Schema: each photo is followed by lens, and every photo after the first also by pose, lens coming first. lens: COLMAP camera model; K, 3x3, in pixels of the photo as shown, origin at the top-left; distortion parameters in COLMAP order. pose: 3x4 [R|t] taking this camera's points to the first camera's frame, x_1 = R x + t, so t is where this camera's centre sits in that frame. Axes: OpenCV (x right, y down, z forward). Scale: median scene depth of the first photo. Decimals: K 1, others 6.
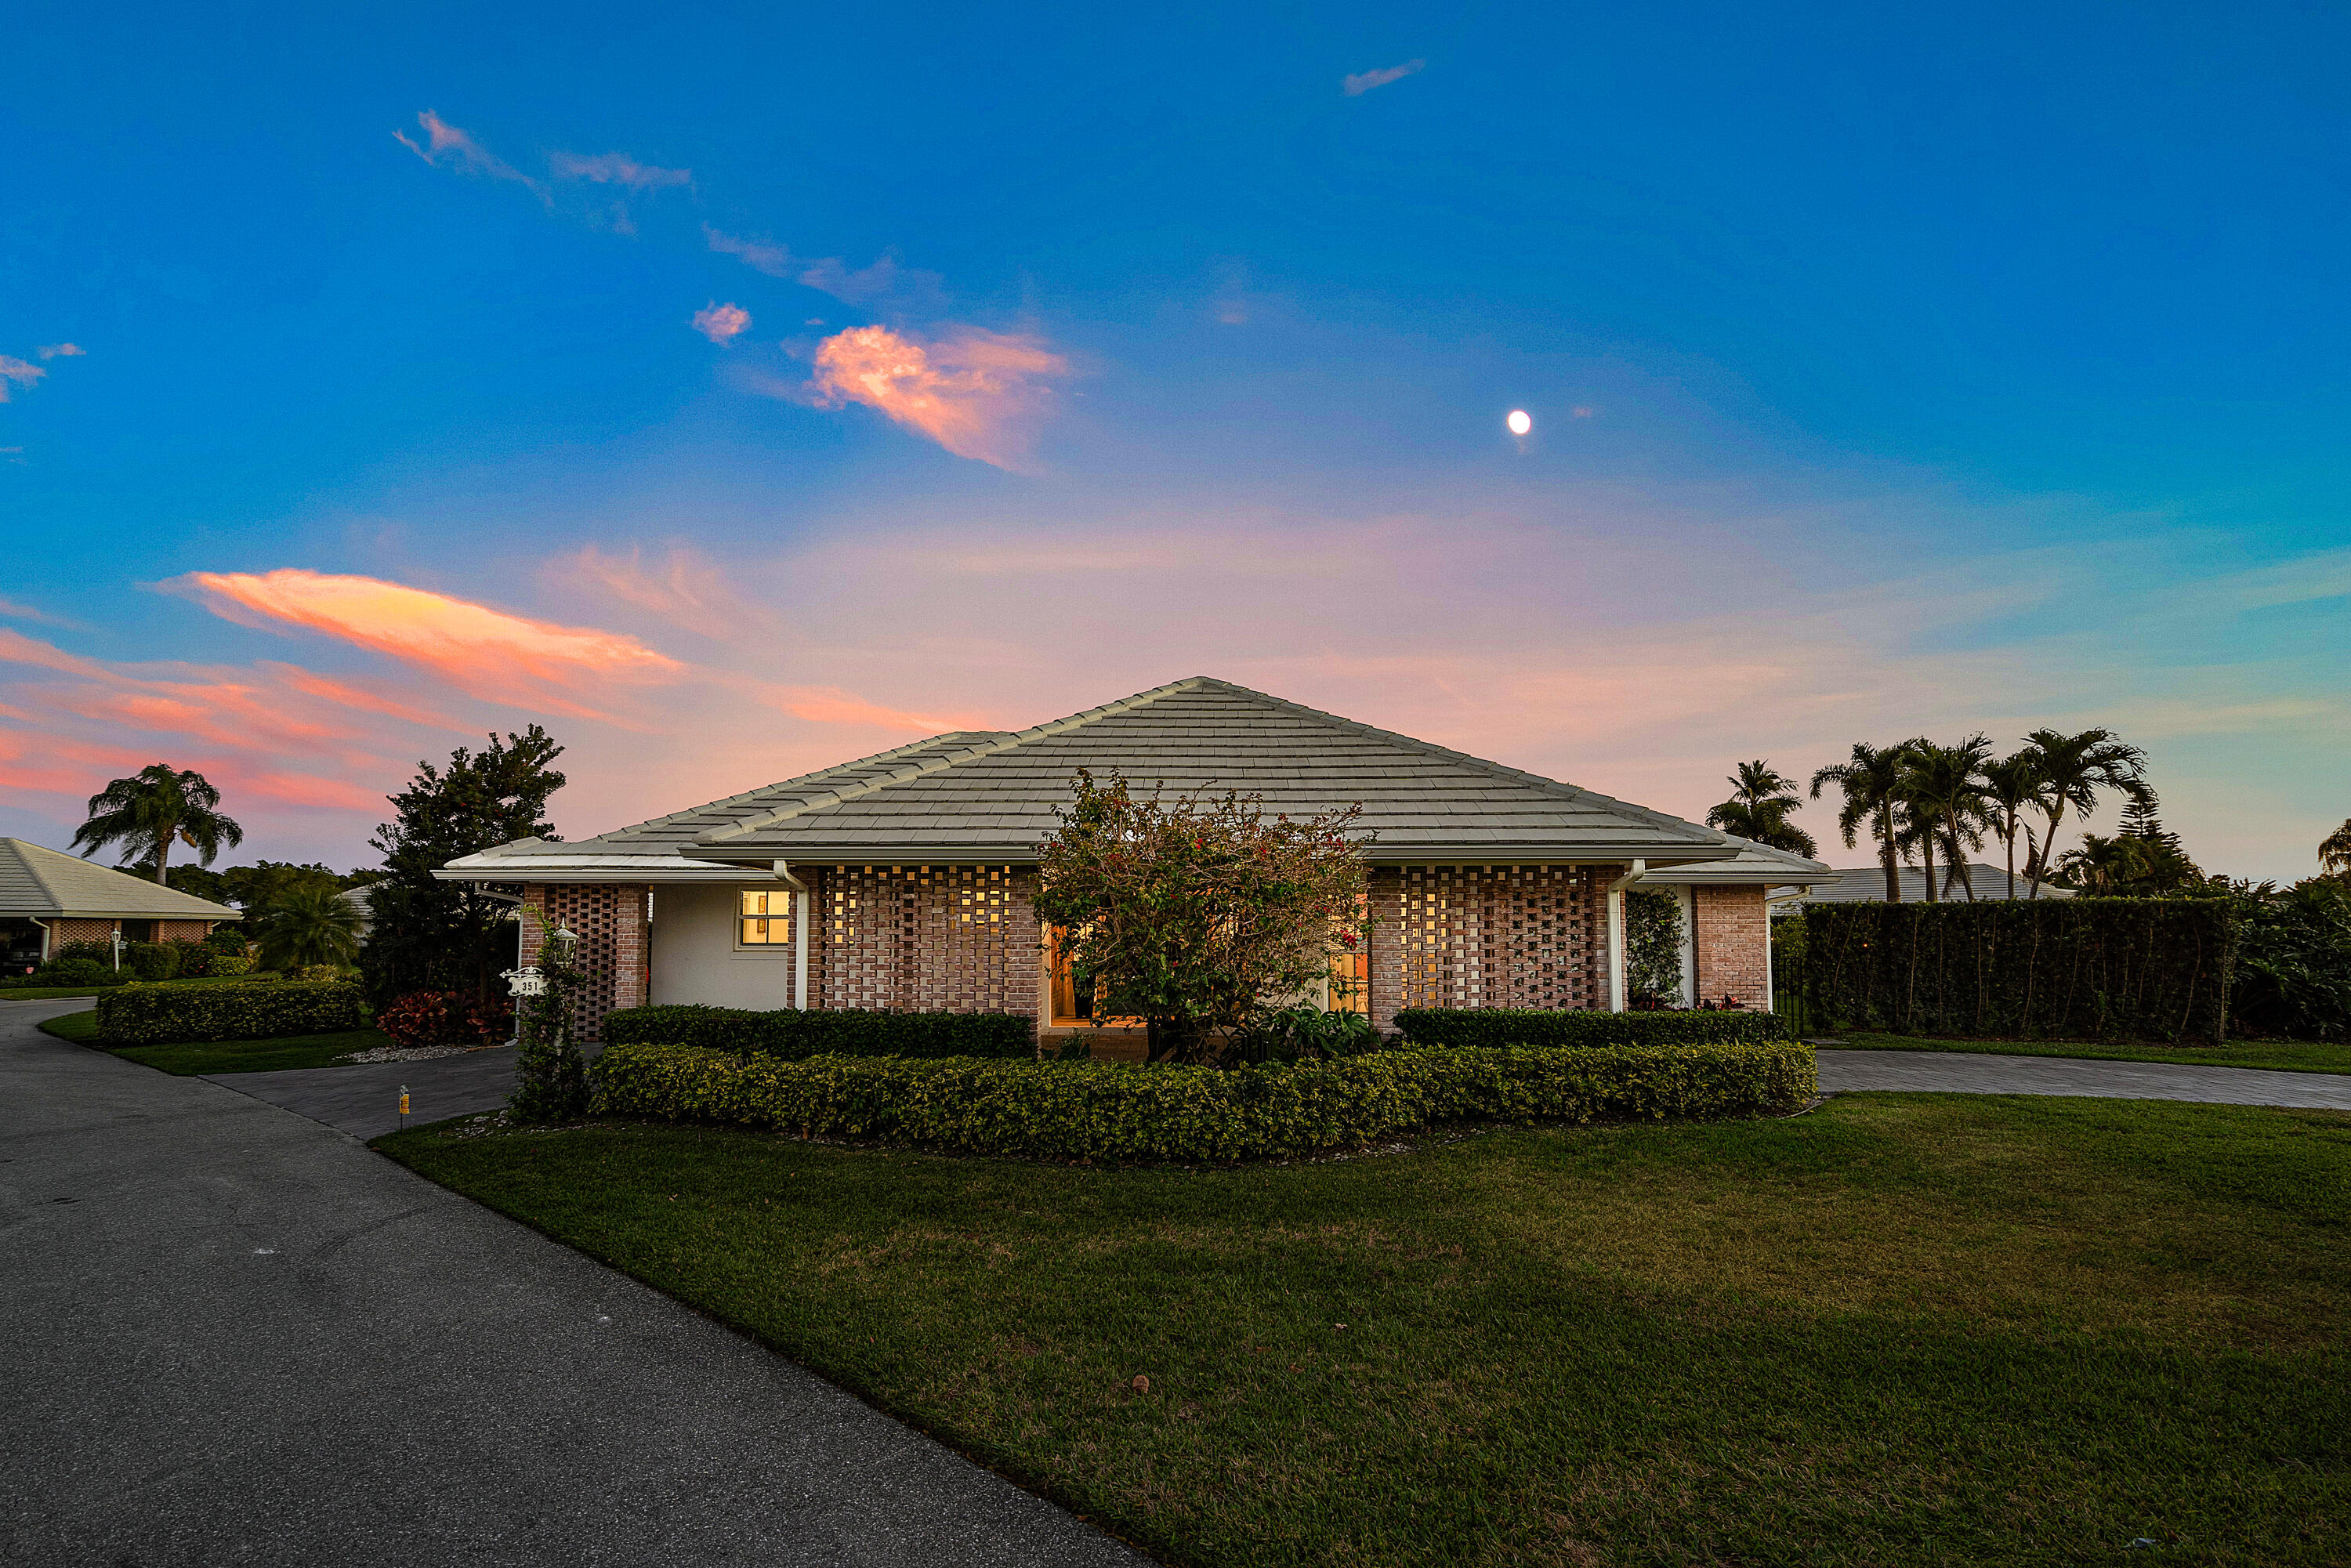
lens RADIAL K [[1098.7, 0, 1169.0], [0, 1098.7, 782.2], [0, 0, 1]] dist [0.001518, -0.000234]
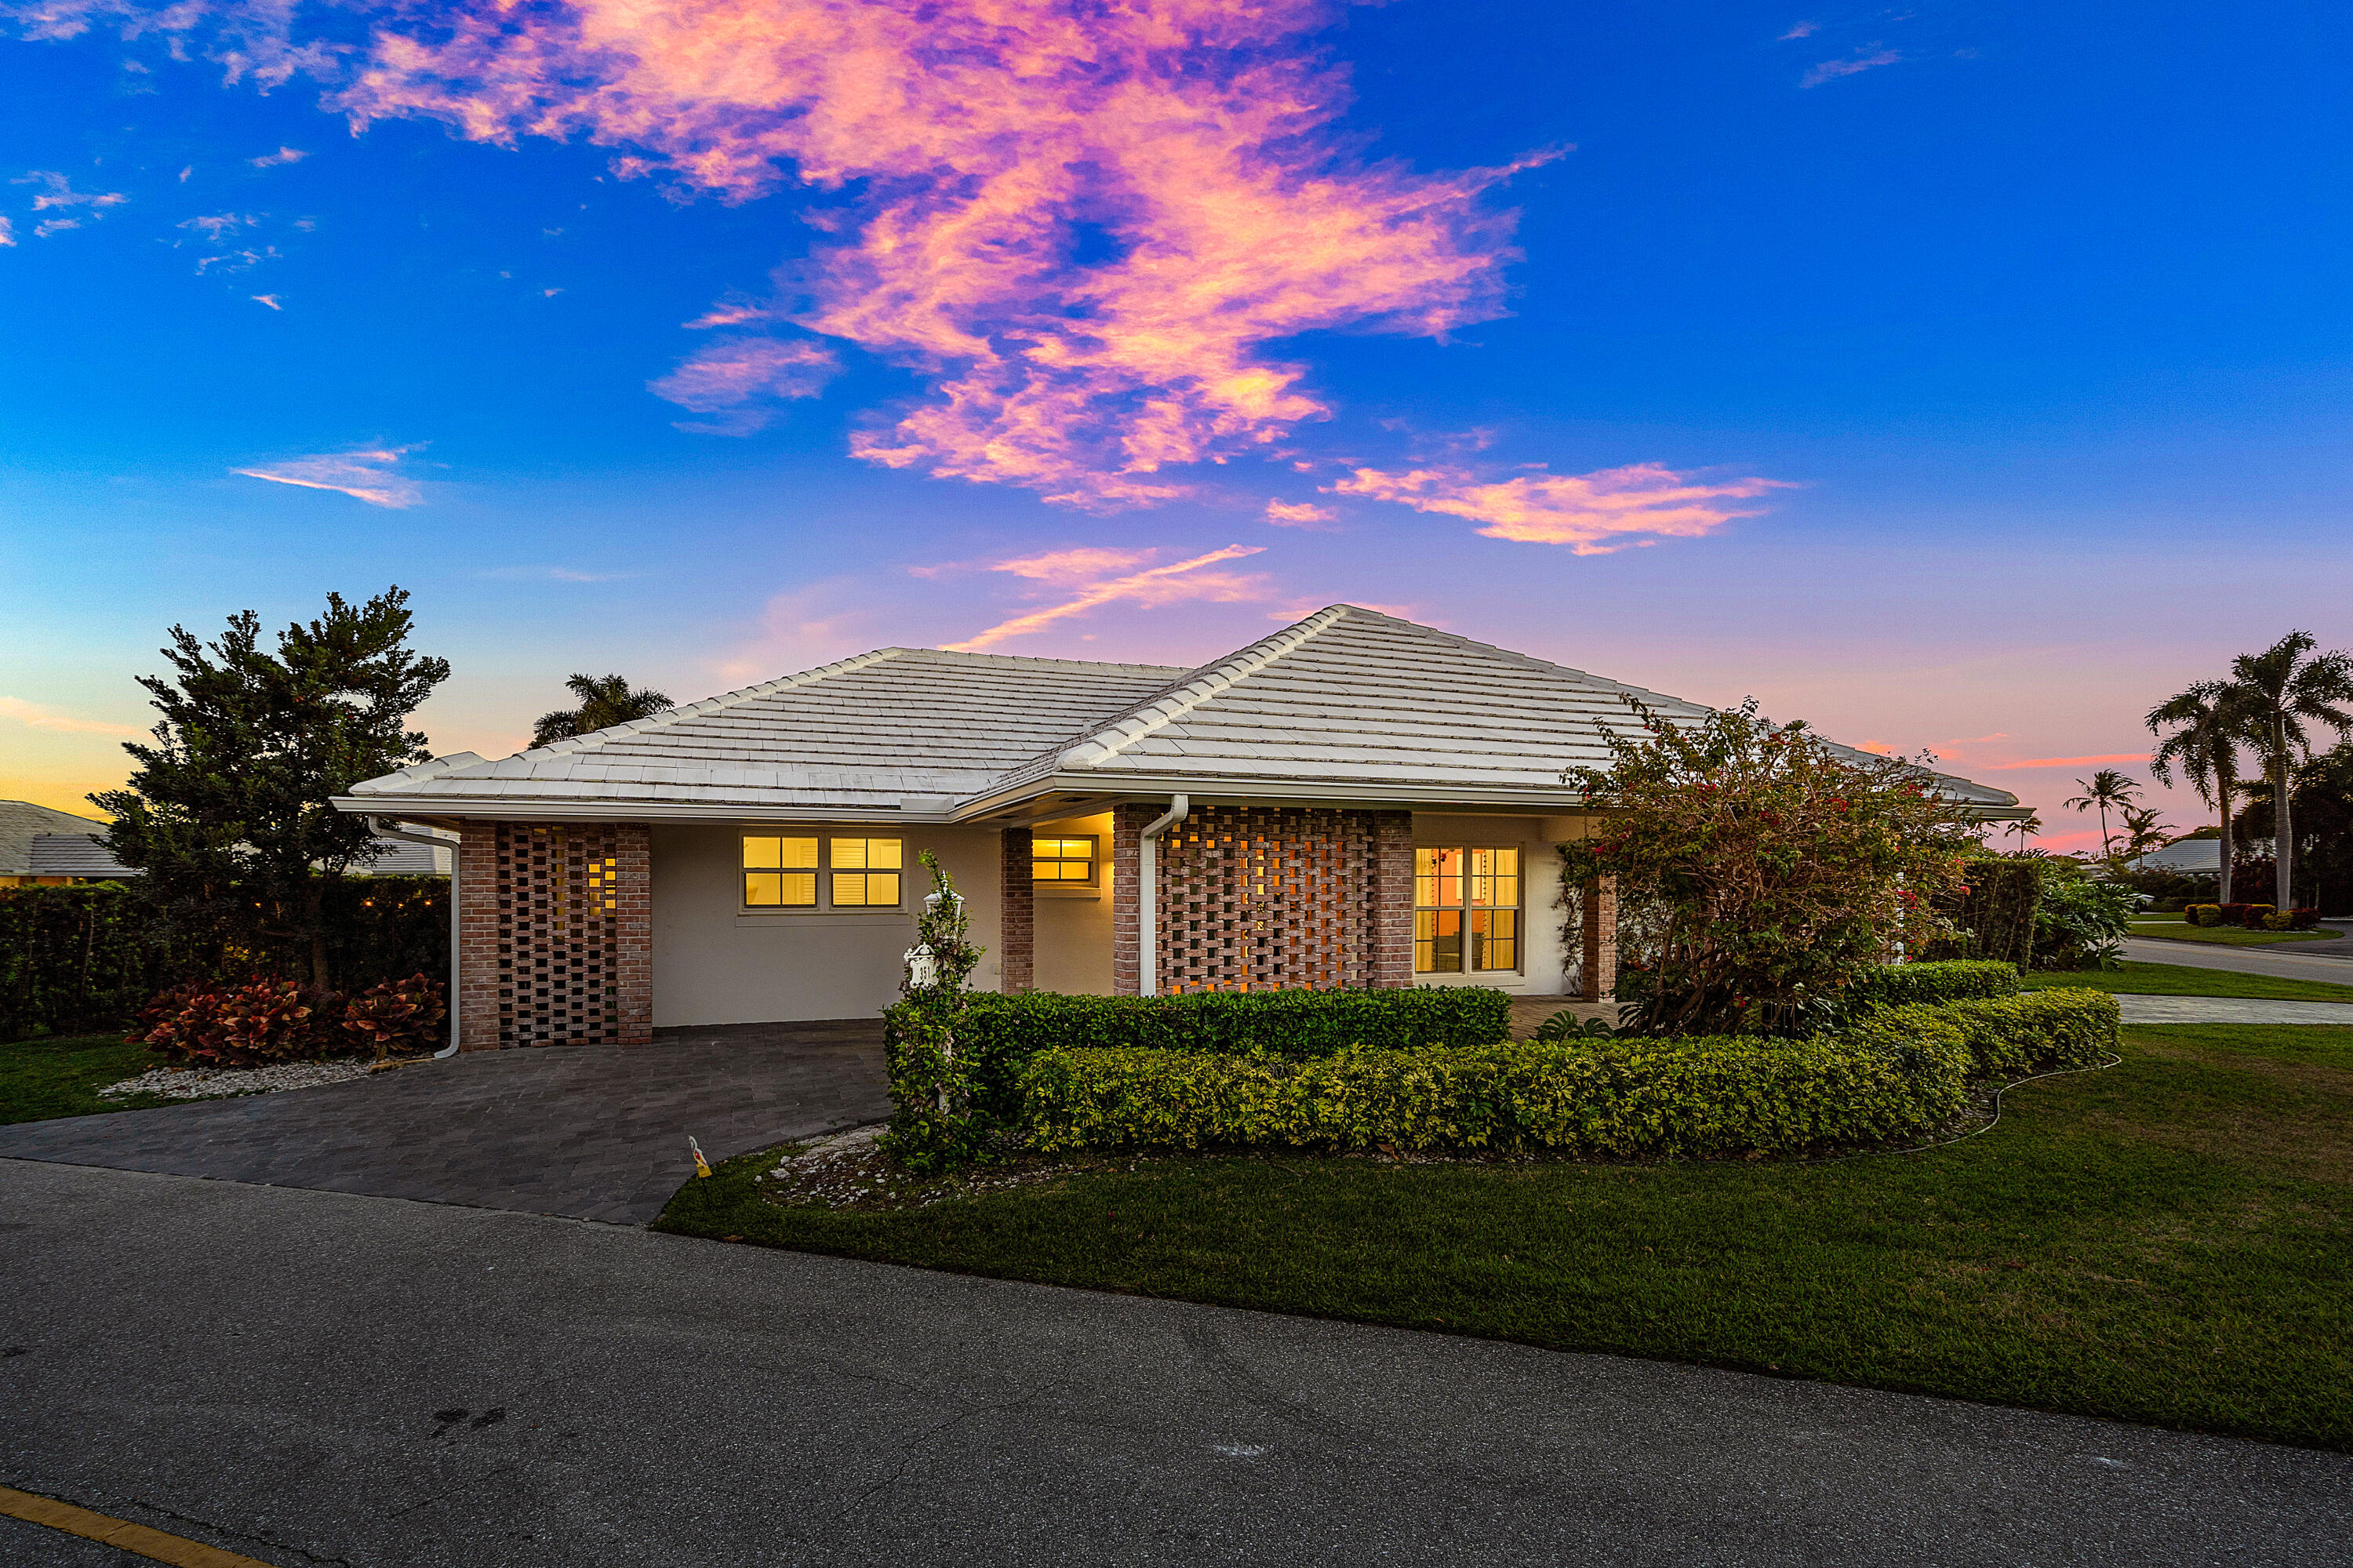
lens RADIAL K [[1099.7, 0, 1177.7], [0, 1099.7, 786.8], [0, 0, 1]] dist [0.001518, -0.000234]
pose [[0.920026, 0.034356, 0.390349, -0.451303], [-0.052899, 0.997920, 0.036850, 0.023106], [-0.388270, -0.054552, 0.919929, 0.204682]]
